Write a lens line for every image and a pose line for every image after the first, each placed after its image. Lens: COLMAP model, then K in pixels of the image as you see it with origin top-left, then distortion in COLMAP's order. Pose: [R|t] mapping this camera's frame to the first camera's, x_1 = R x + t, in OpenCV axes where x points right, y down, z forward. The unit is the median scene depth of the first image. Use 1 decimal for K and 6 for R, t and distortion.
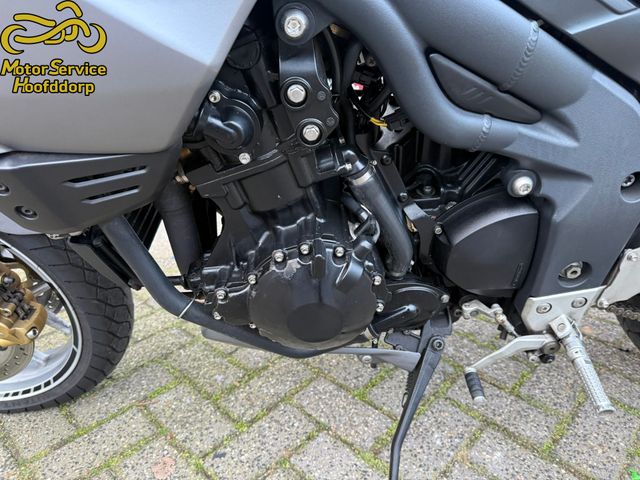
lens RADIAL K [[454.7, 0, 321.6], [0, 454.7, 242.0], [0, 0, 1]] dist [0.035906, -0.047117]
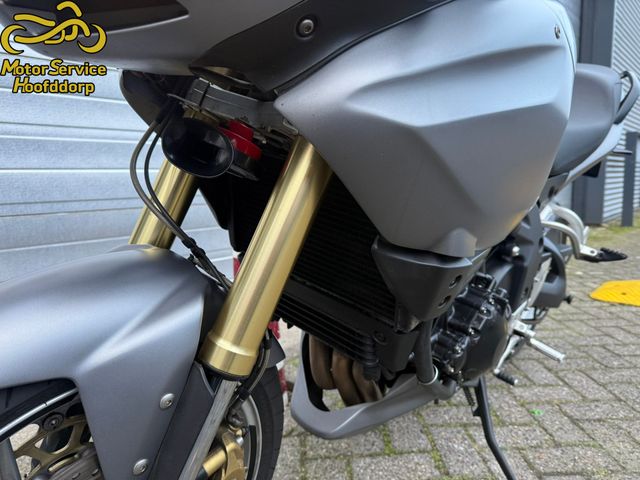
lens RADIAL K [[465.2, 0, 319.1], [0, 465.2, 238.4], [0, 0, 1]] dist [0.012781, -0.008453]
pose [[0.677104, -0.090741, 0.730271, -1.565950], [0.291226, 0.944393, -0.152676, -0.111041], [-0.675809, 0.316051, 0.665878, 0.231334]]
